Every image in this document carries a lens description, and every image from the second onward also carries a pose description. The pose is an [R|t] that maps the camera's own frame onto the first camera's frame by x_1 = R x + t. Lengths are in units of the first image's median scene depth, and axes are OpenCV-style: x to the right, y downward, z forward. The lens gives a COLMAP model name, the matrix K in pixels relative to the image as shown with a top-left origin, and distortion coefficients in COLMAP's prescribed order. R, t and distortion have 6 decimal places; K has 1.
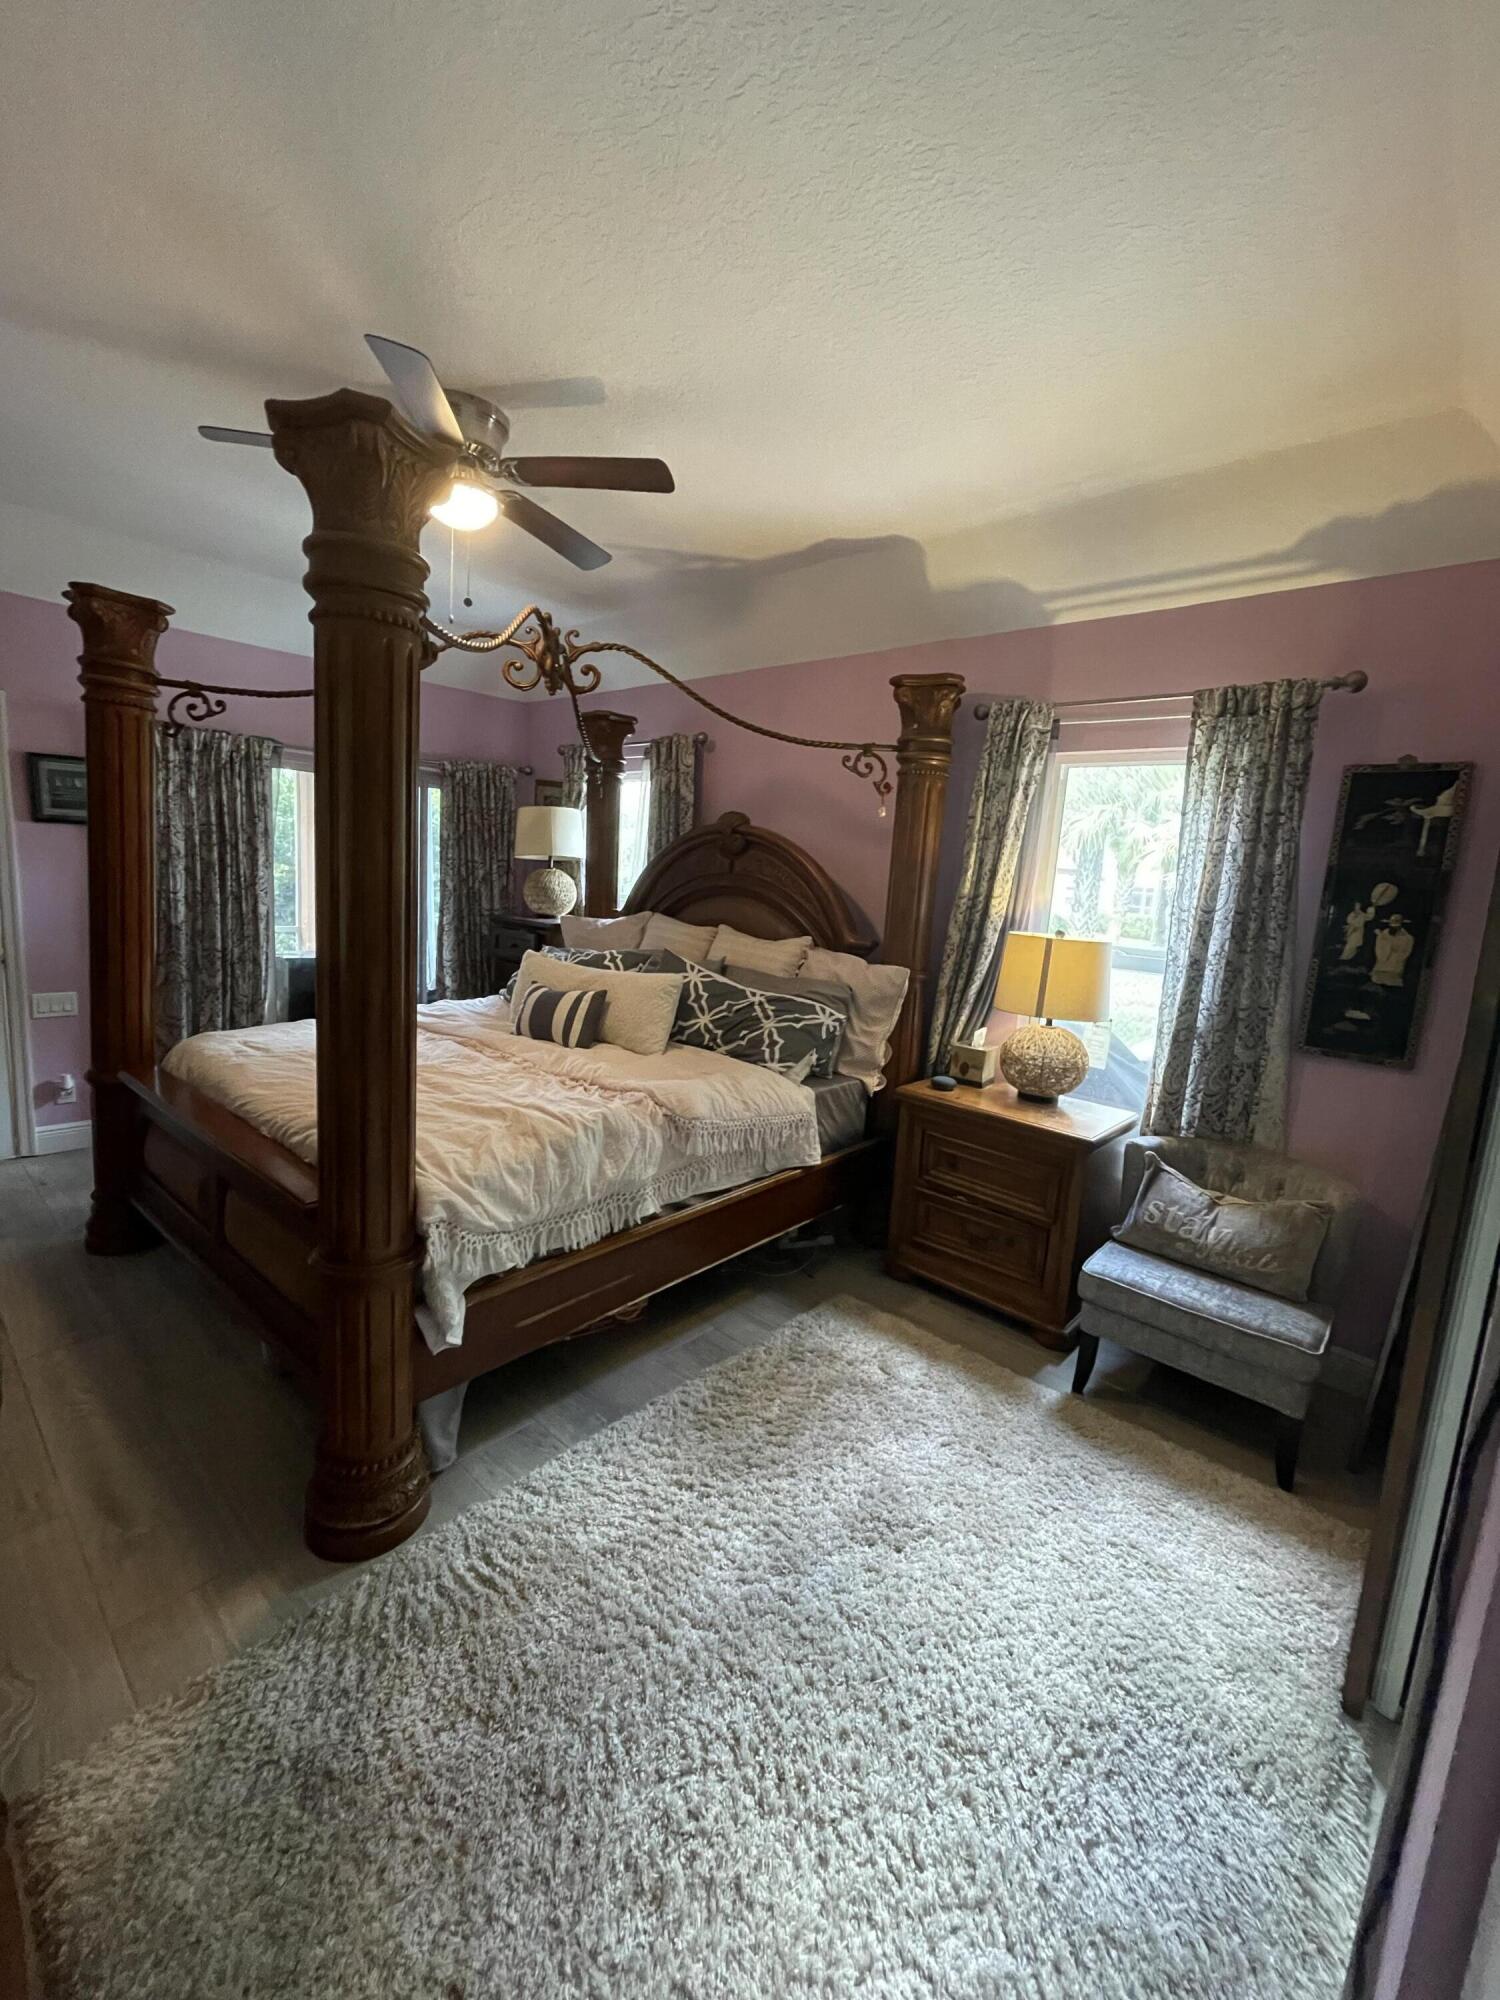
lens RADIAL K [[817.4, 0, 750.3], [0, 817.4, 995.7], [0, 0, 1]] dist [0.000496, 0.001344]
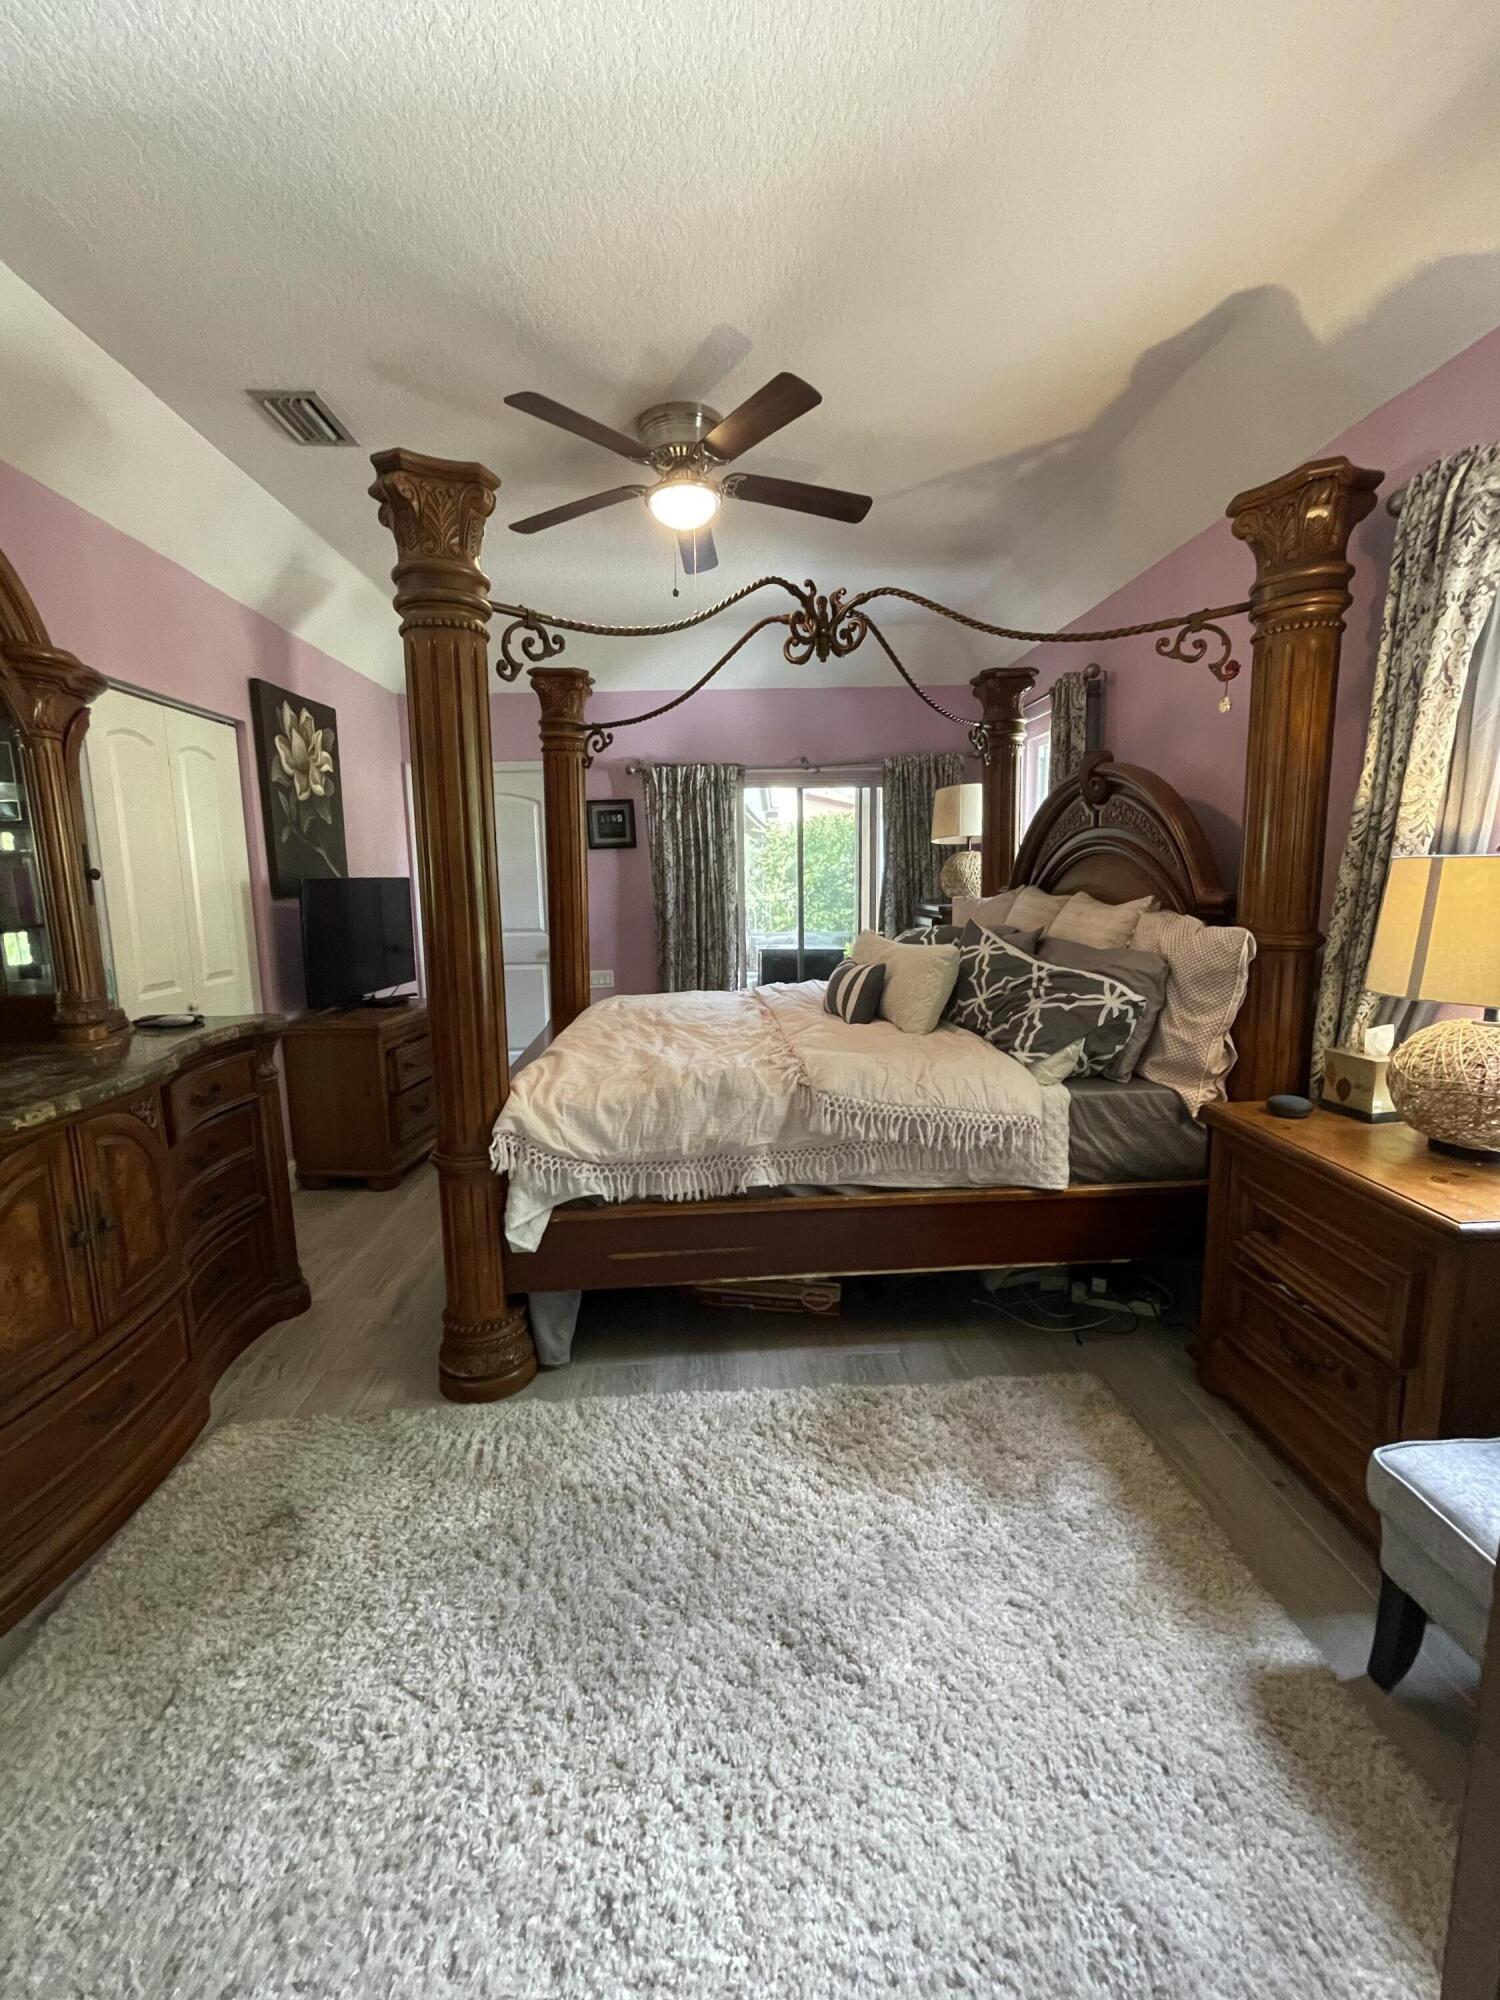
lens RADIAL K [[817.4, 0, 749.6], [0, 817.4, 992.5], [0, 0, 1]] dist [0.000496, 0.001344]
pose [[0.700310, 0.023961, -0.713436, 0.394159], [-0.044746, 0.998945, -0.010373, 0.044063], [0.712435, 0.039188, 0.700643, 0.251585]]
